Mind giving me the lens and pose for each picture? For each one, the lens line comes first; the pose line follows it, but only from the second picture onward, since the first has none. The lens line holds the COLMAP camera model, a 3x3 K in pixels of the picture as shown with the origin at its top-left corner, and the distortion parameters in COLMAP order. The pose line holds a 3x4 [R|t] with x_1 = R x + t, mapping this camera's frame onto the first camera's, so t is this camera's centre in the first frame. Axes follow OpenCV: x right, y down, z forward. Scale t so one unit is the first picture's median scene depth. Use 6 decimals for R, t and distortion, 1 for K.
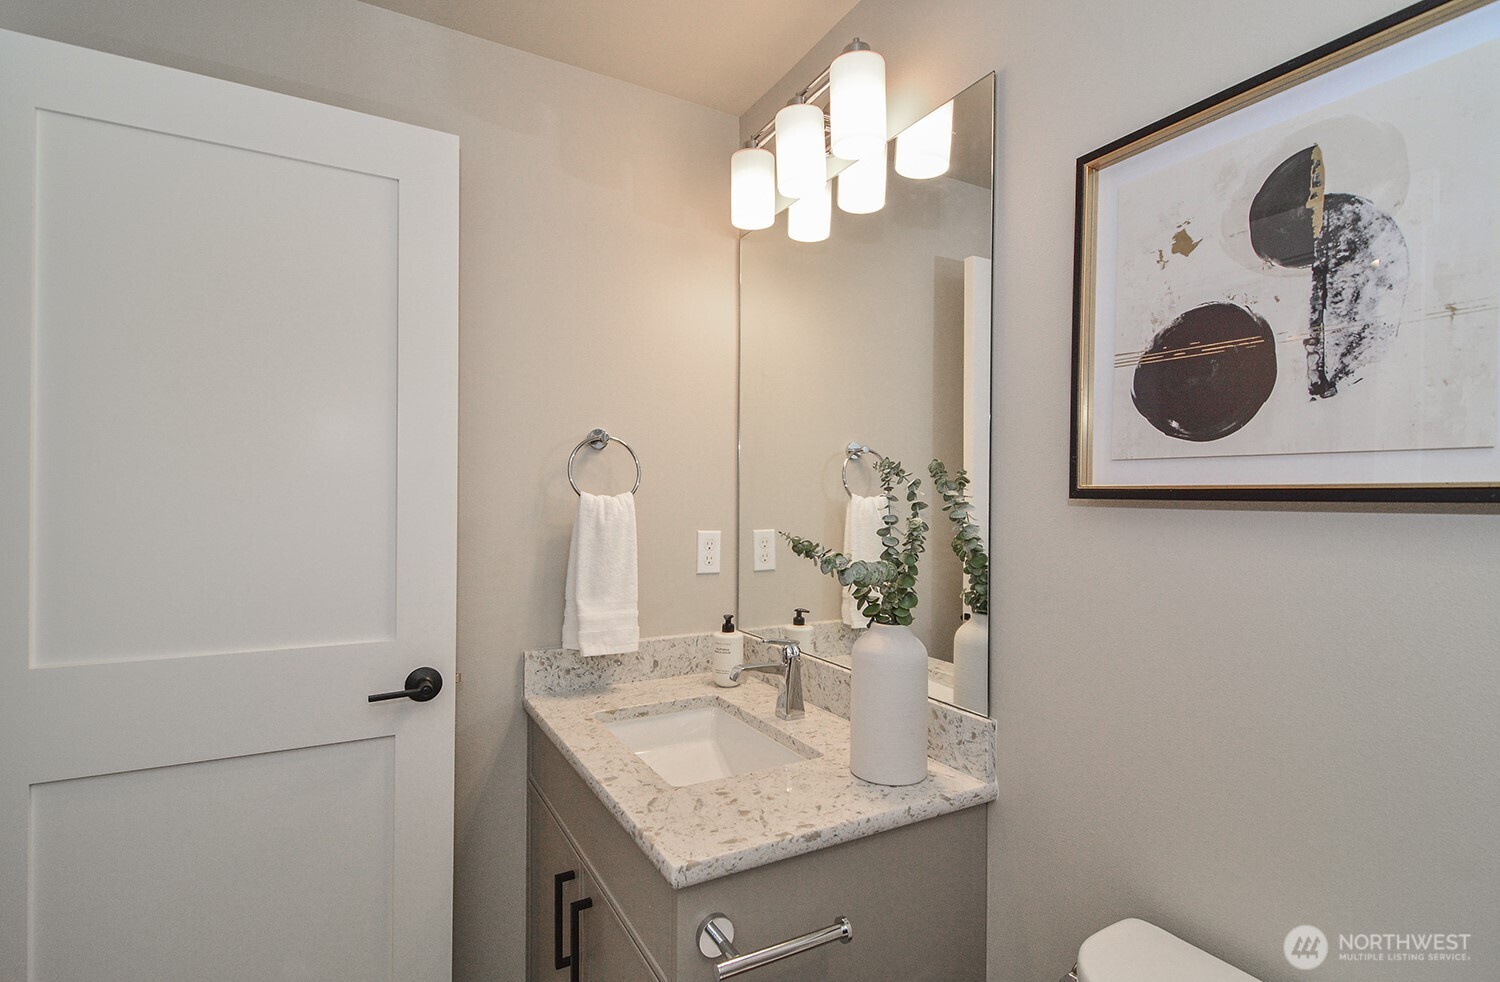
lens RADIAL K [[714.4, 0, 747.6], [0, 714.4, 497.6], [0, 0, 1]] dist [0.019170, -0.011930]
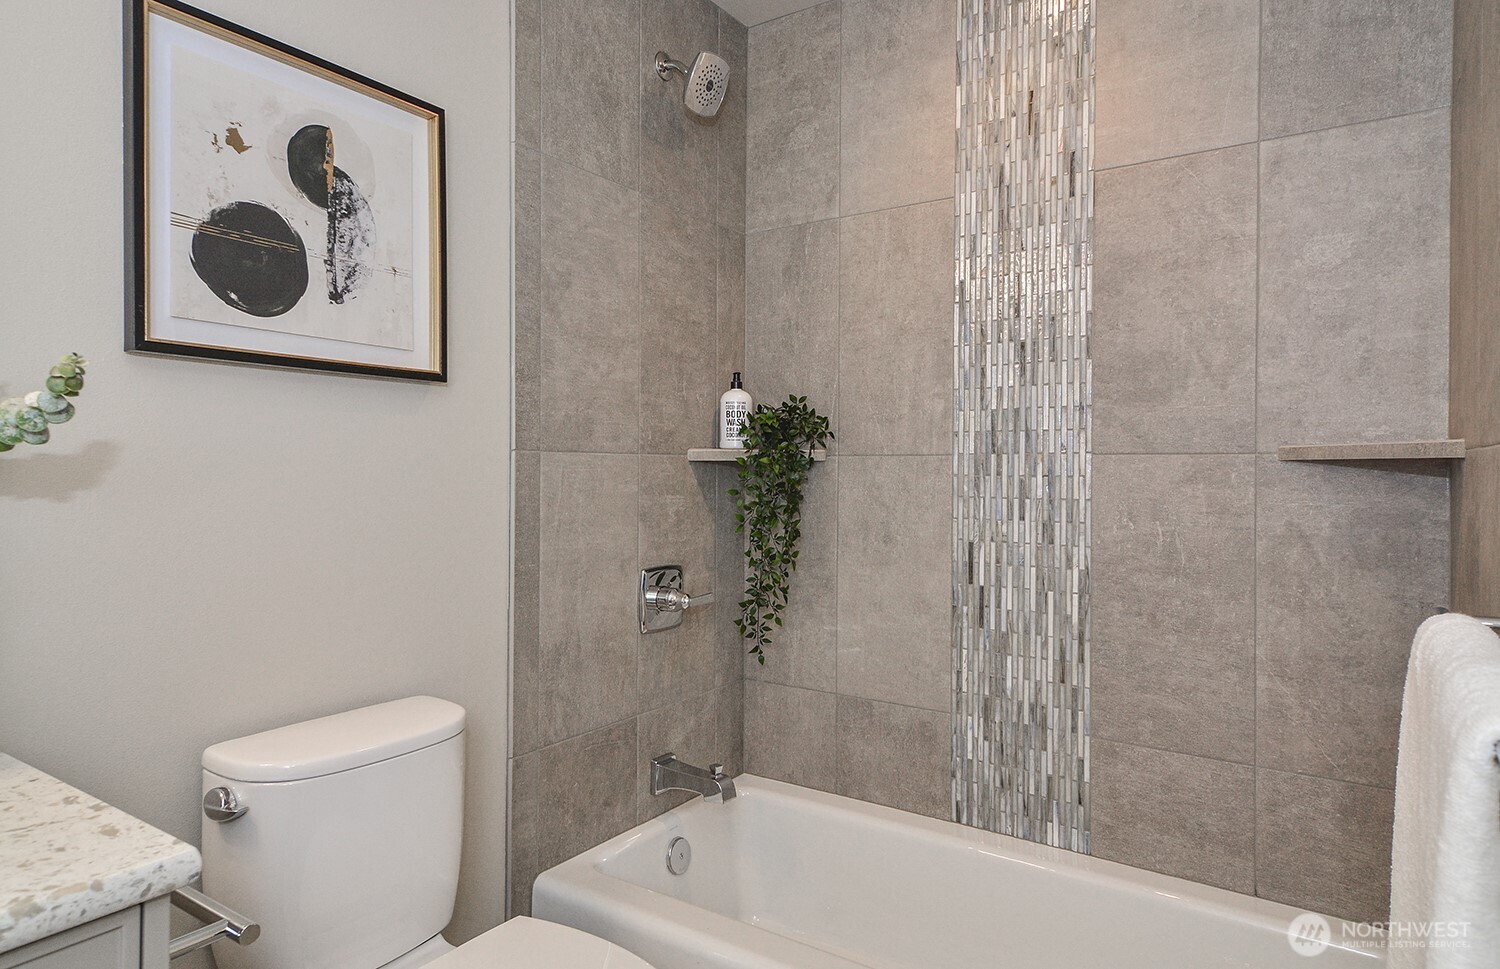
lens RADIAL K [[898.0, 0, 749.4], [0, 898.0, 479.4], [0, 0, 1]] dist [-0.001781, -0.000920]
pose [[-0.455017, -0.016884, 0.890323, -1.229789], [-0.007767, 0.999857, 0.014991, 0.188152], [-0.890449, -0.000094, -0.455083, 1.071143]]
